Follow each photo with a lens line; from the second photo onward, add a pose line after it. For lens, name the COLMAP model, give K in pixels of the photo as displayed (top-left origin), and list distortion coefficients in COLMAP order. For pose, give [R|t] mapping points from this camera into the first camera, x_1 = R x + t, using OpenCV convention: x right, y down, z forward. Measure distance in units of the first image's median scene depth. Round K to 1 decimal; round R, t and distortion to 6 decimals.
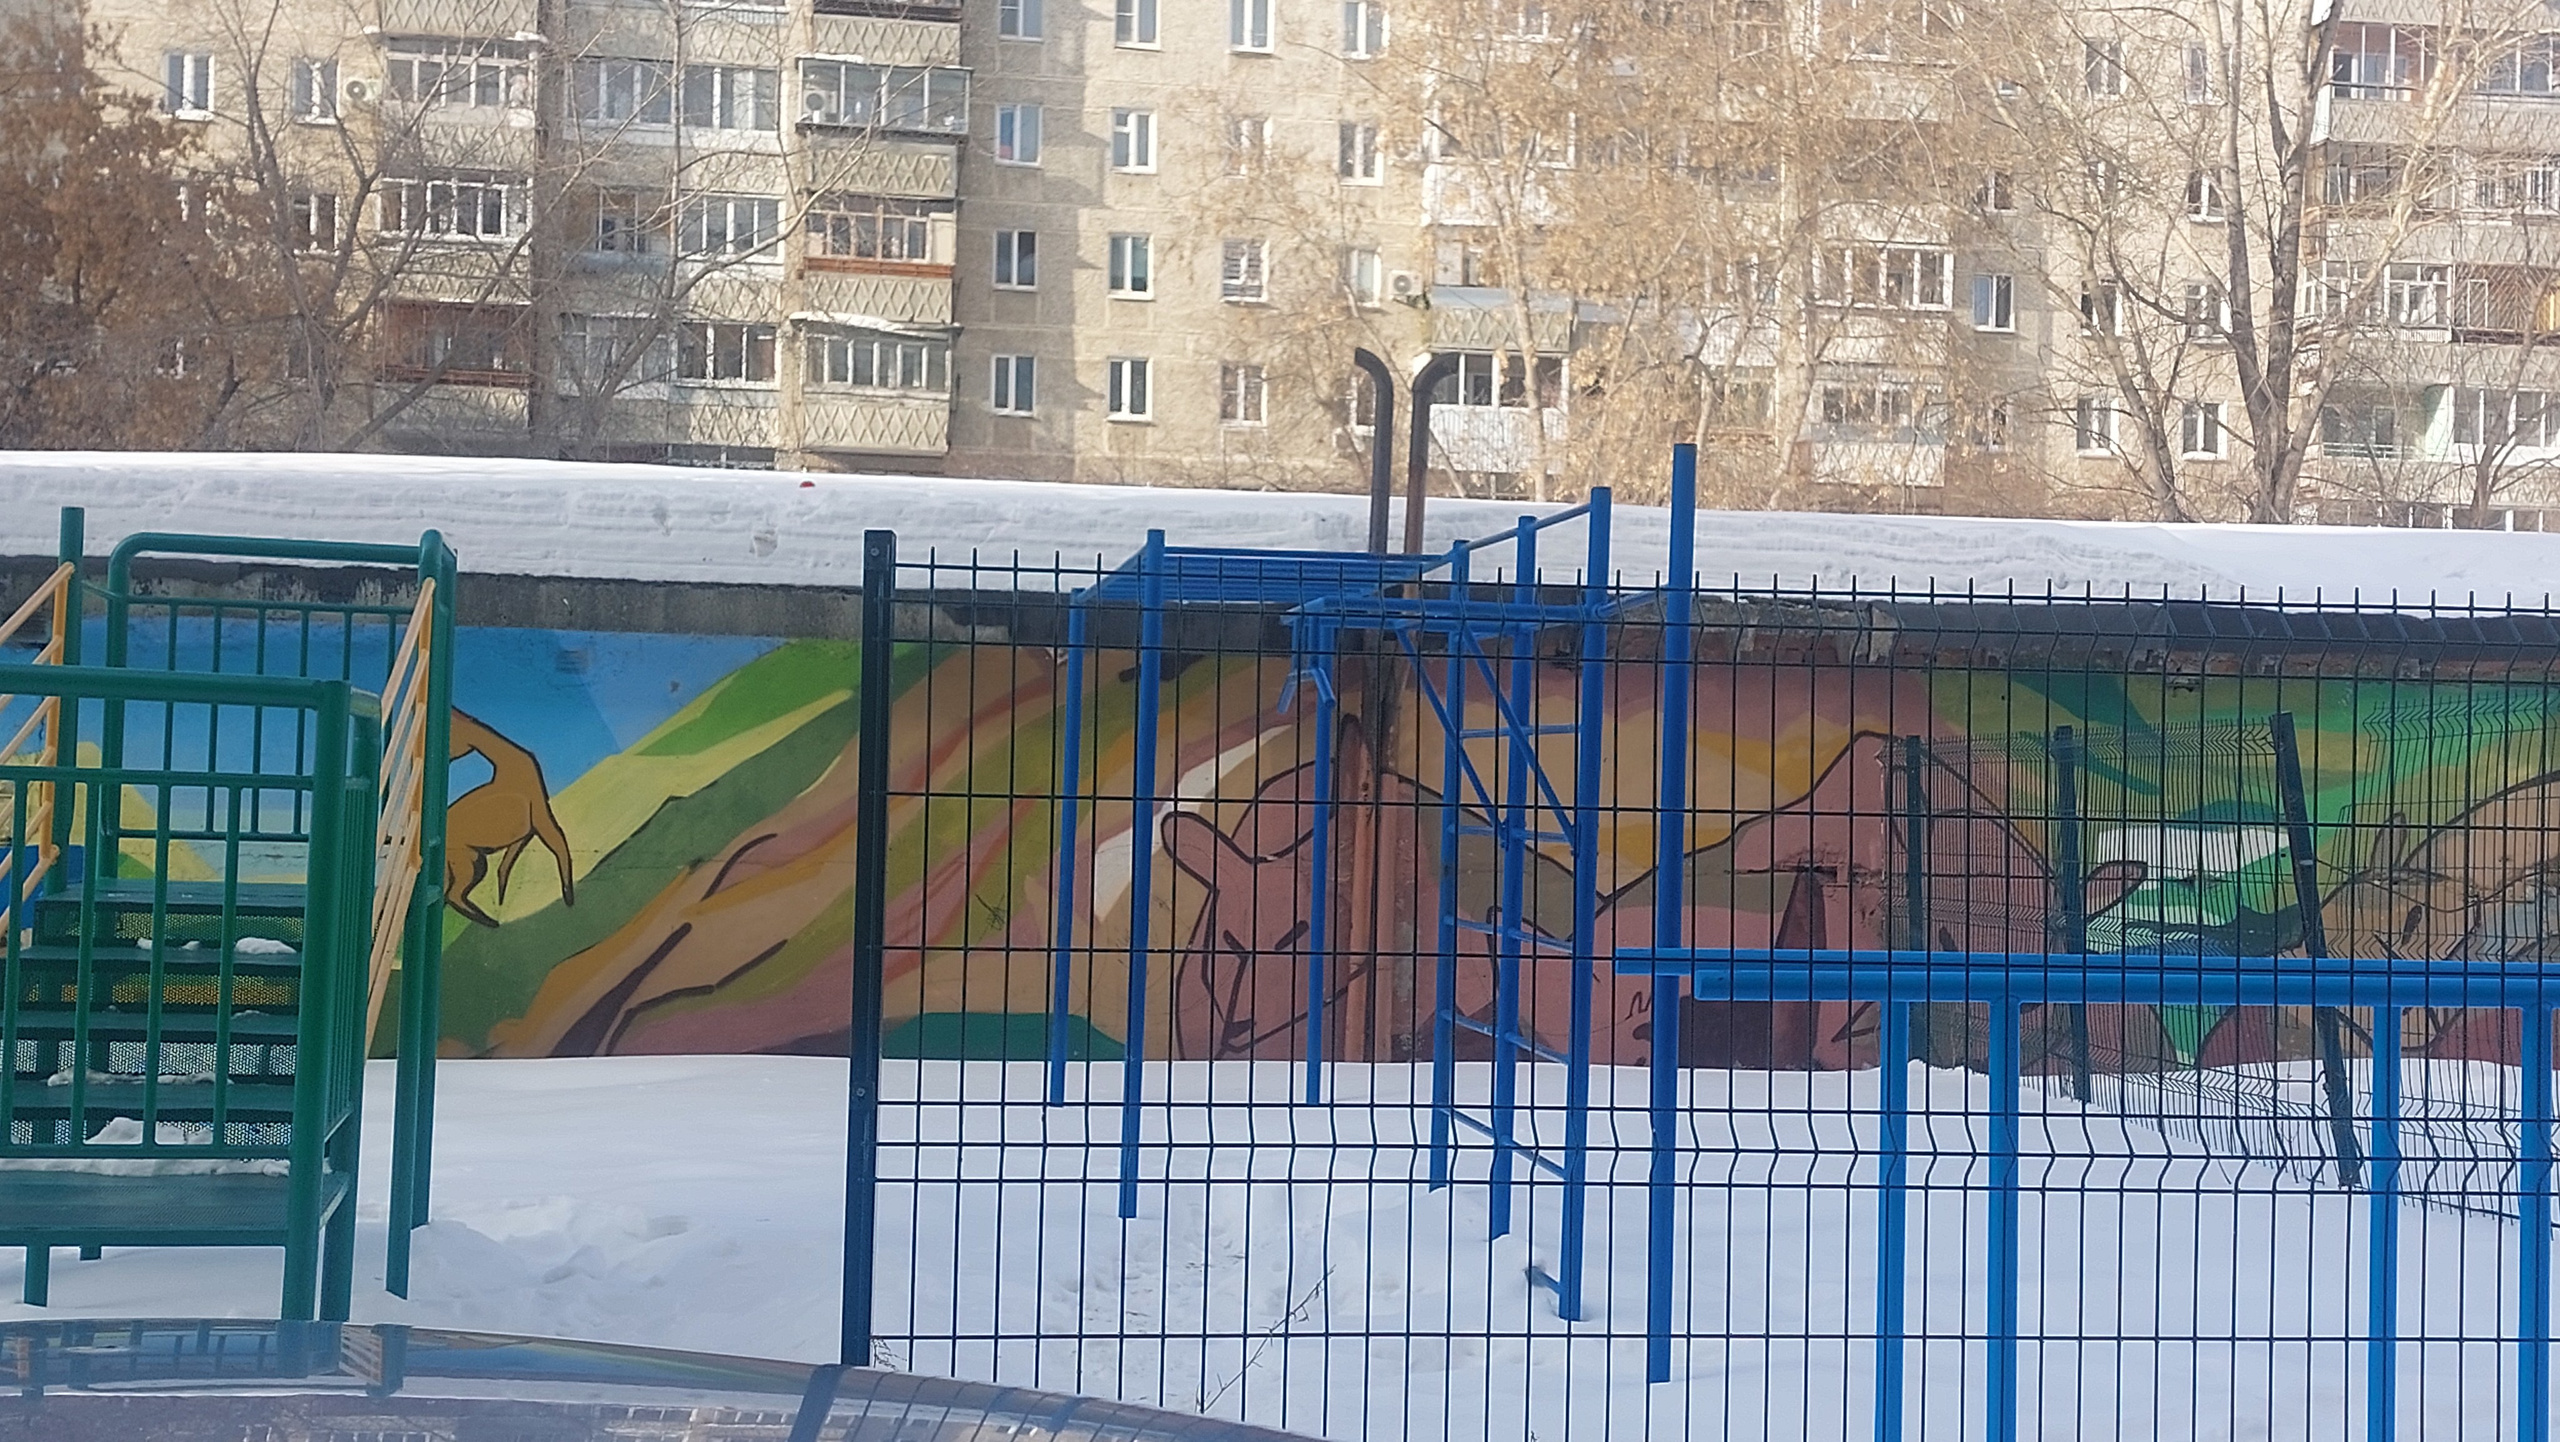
lens RADIAL K [[3329.3, 0, 1362.1], [0, 3329.3, 723.3], [0, 0, 1]] dist [0.357726, -1.664454]
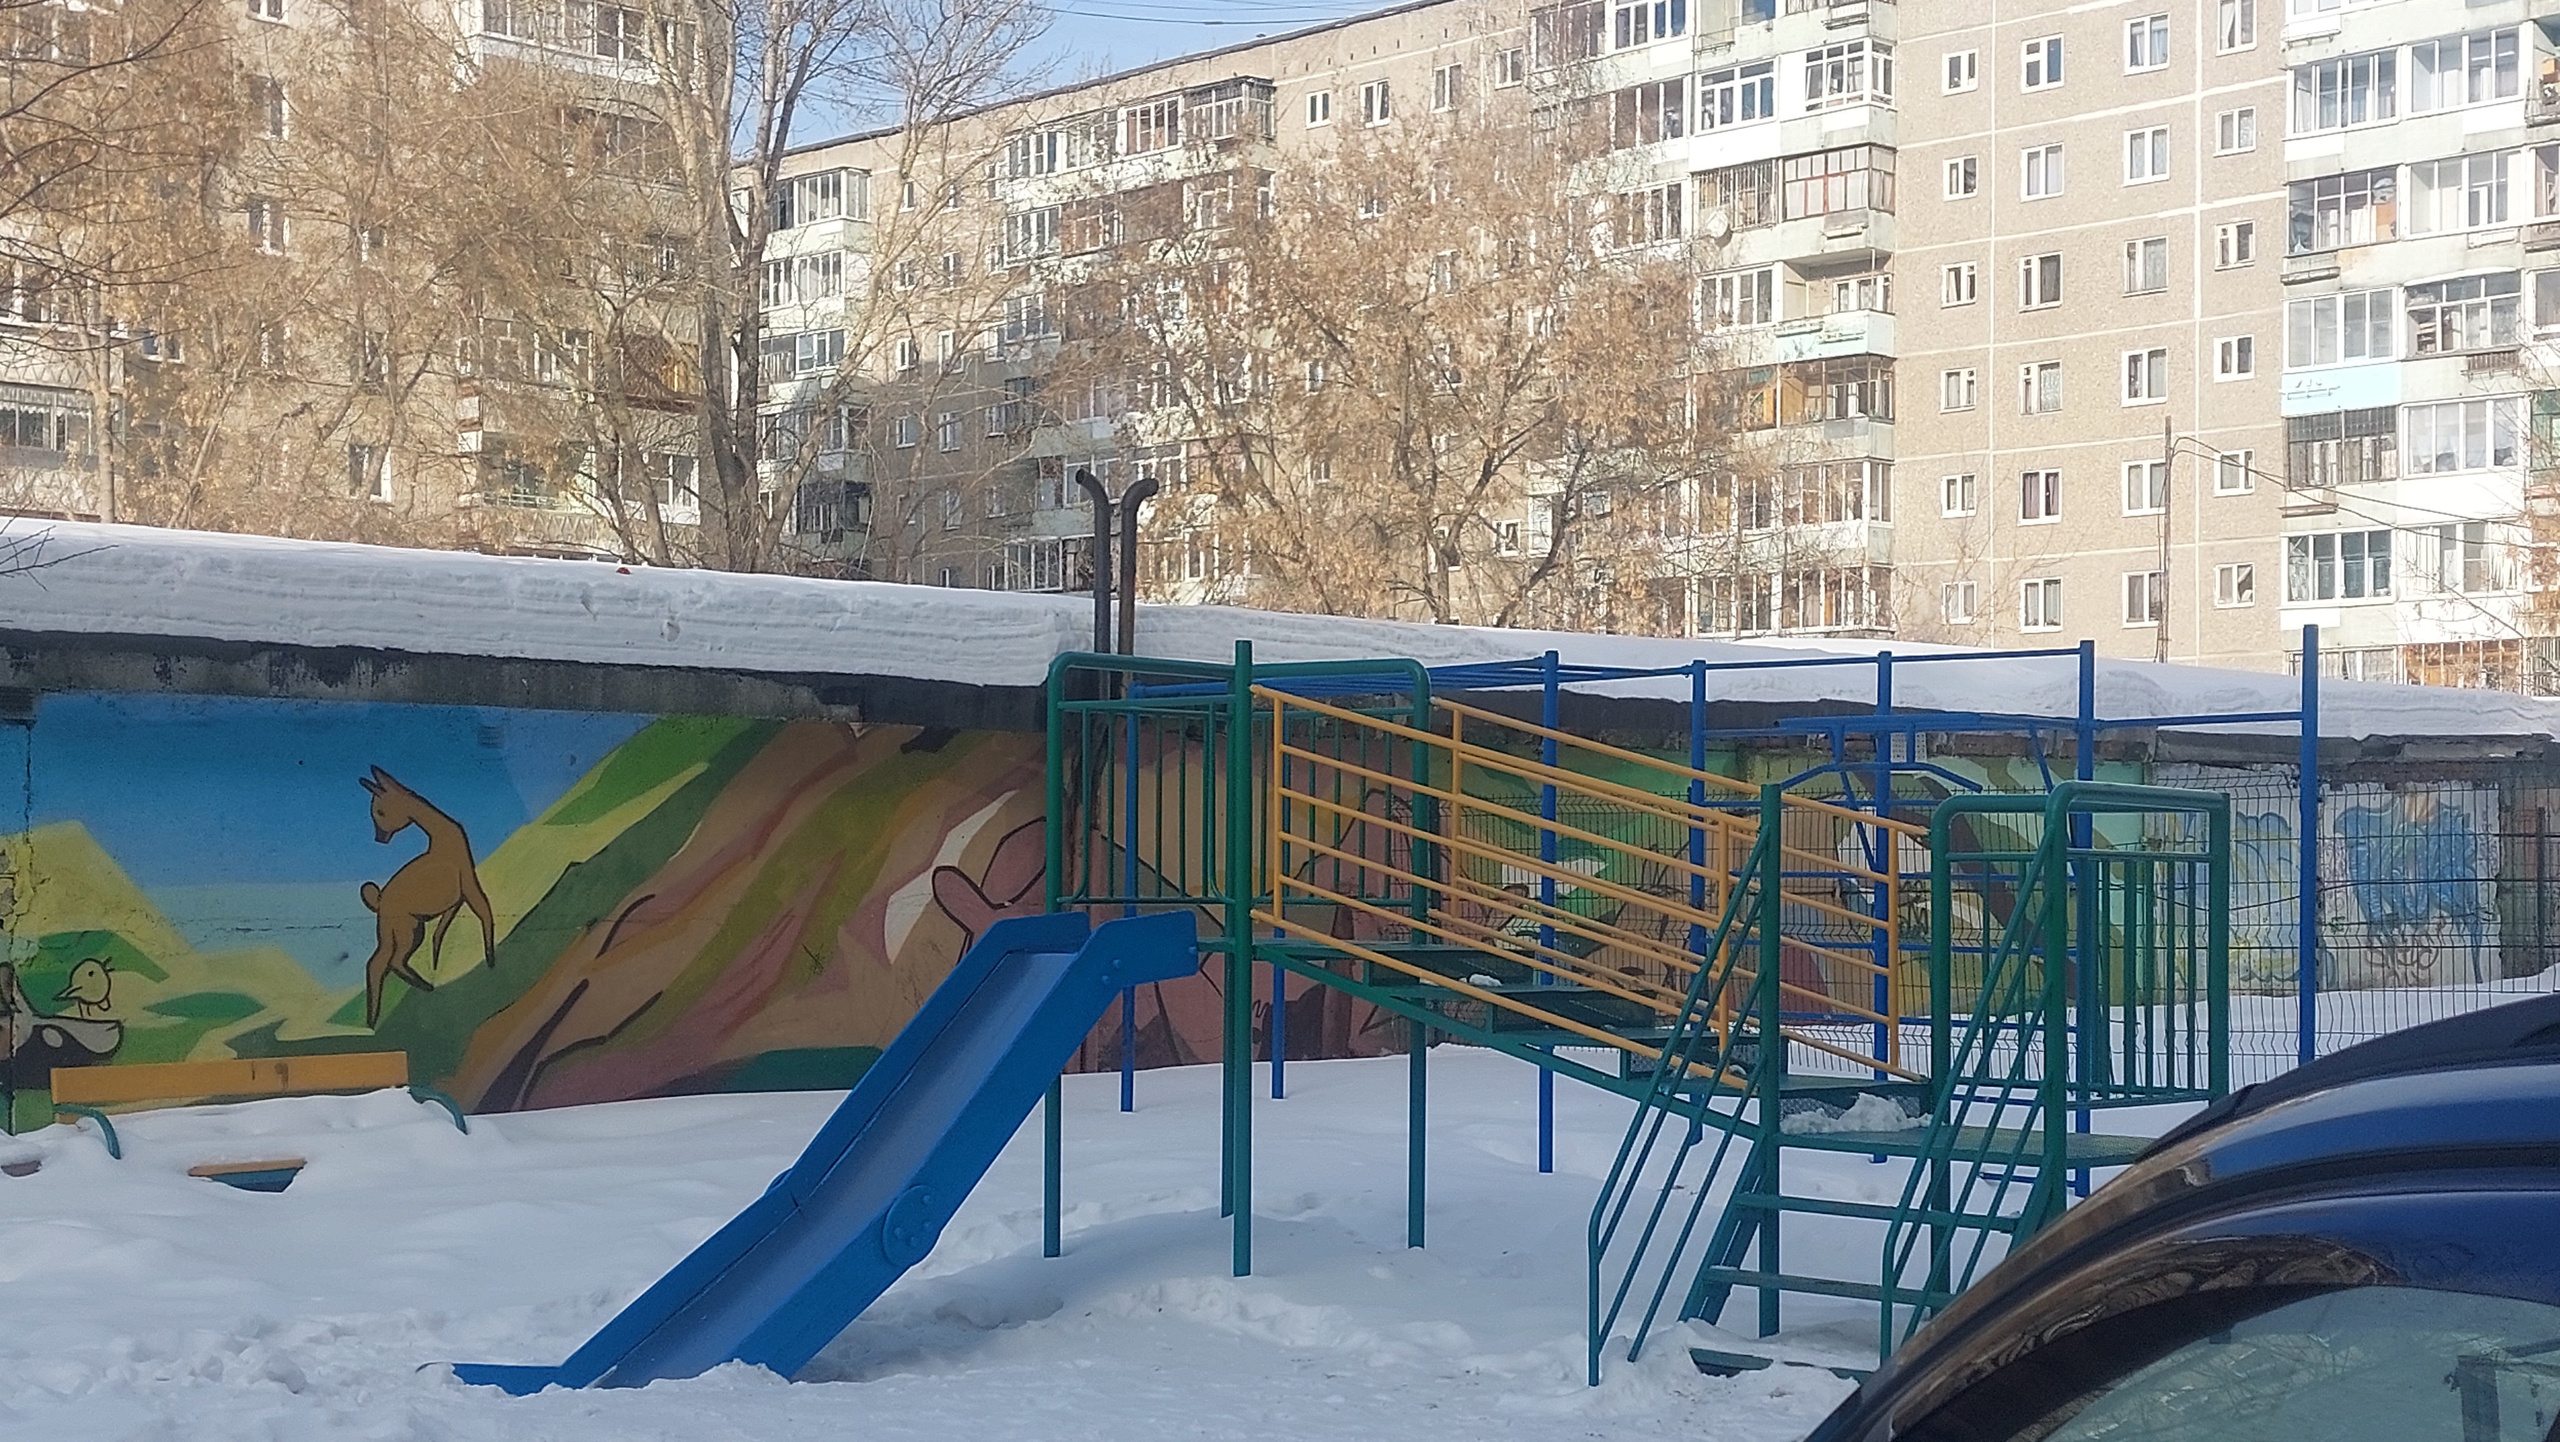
lens RADIAL K [[3351.8, 0, 1336.1], [0, 3351.8, 780.3], [0, 0, 1]] dist [0.235591, -0.743263]
pose [[0.811862, -0.007879, 0.583797, -0.124940], [0.003429, 0.999956, 0.008728, -0.002541], [-0.583840, -0.005084, 0.811853, -0.003362]]
